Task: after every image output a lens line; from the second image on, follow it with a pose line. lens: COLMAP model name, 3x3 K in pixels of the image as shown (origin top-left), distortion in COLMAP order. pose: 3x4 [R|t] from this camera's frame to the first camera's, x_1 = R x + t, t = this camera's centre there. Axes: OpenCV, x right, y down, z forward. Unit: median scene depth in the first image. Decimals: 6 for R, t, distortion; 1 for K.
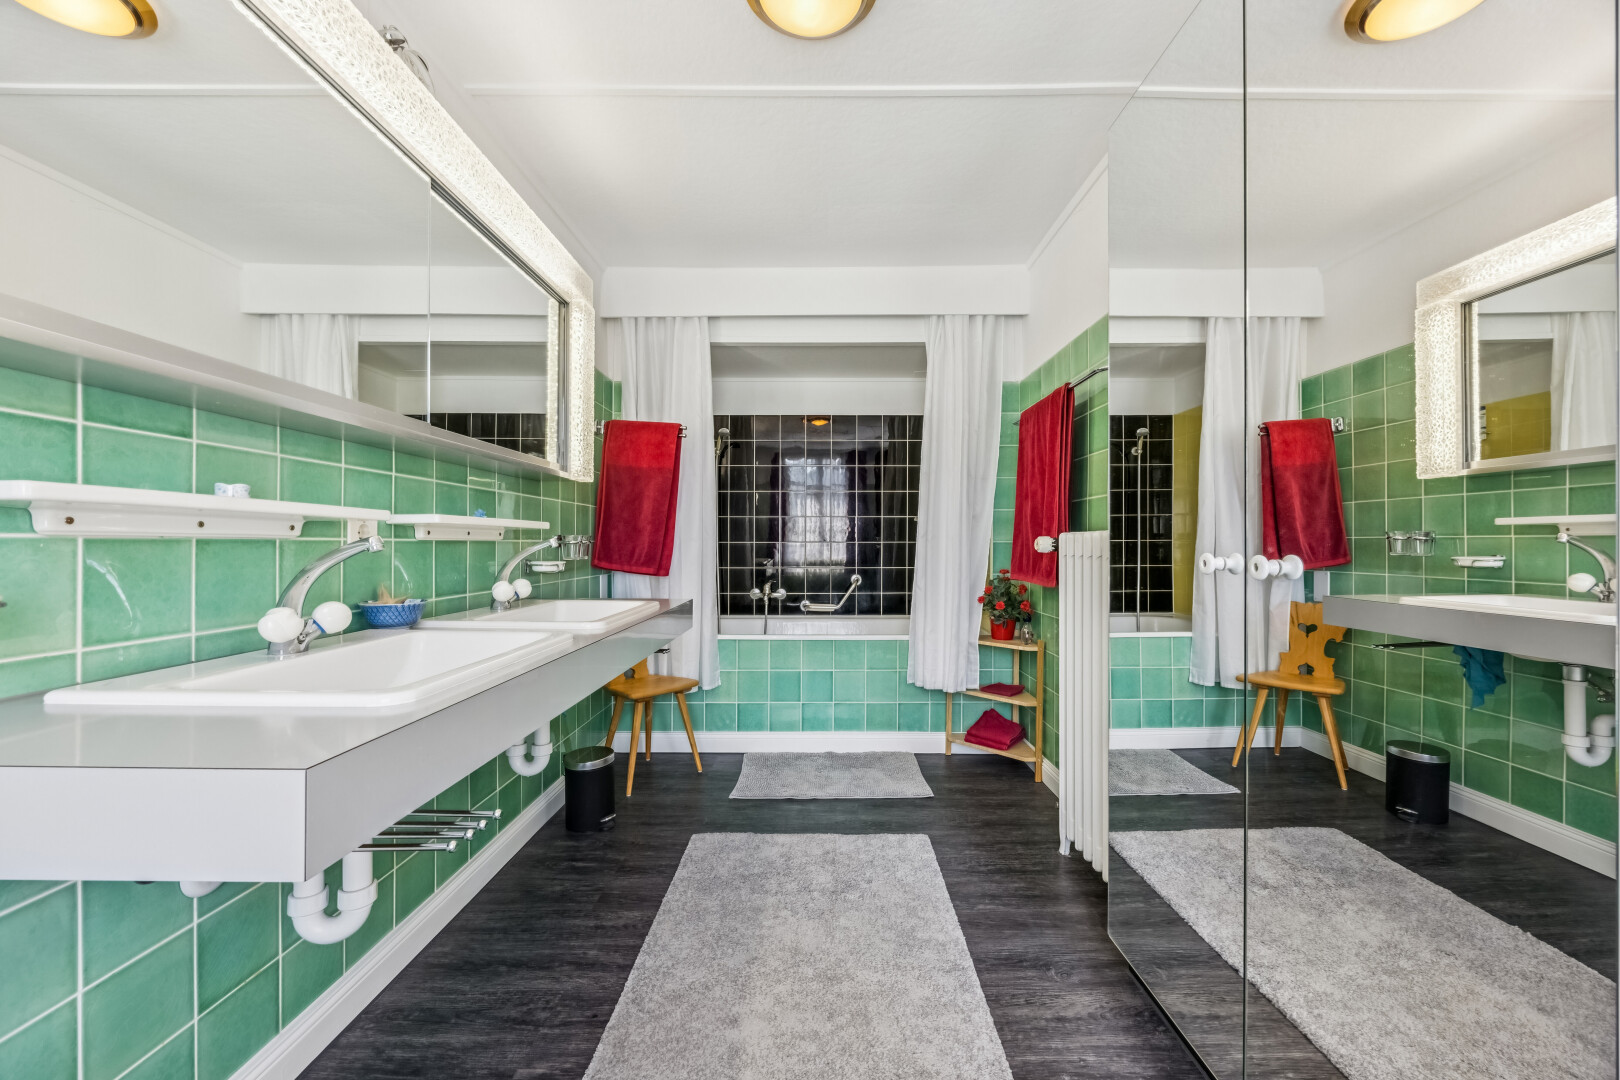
lens RADIAL K [[629.4, 0, 813.4], [0, 629.4, 542.9], [0, 0, 1]] dist [-0.000873, 0.000030]
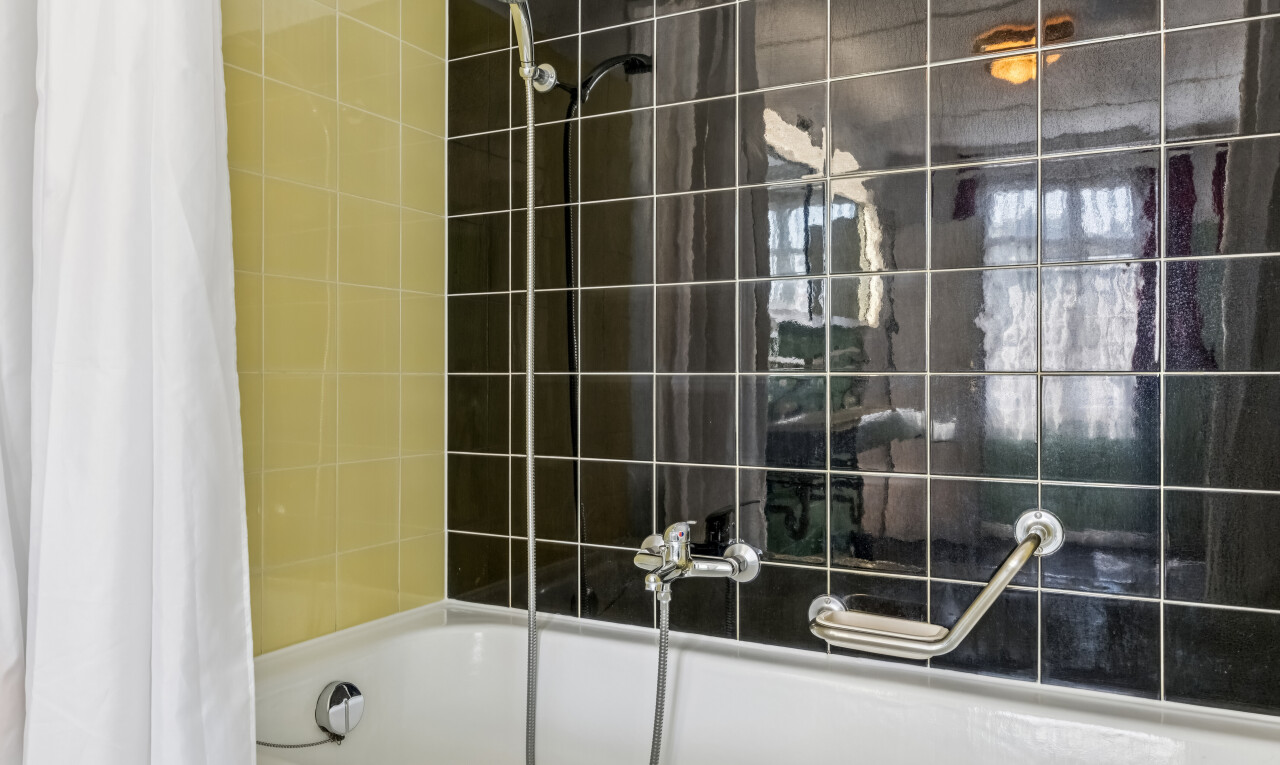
lens RADIAL K [[938.1, 0, 638.6], [0, 938.1, 379.5], [0, 0, 1]] dist [0.004228, 0.000829]
pose [[0.882683, -0.004604, -0.469946, 0.100581], [0.001563, 0.999975, -0.006862, 0.004224], [0.469966, 0.005323, 0.882669, 0.620067]]
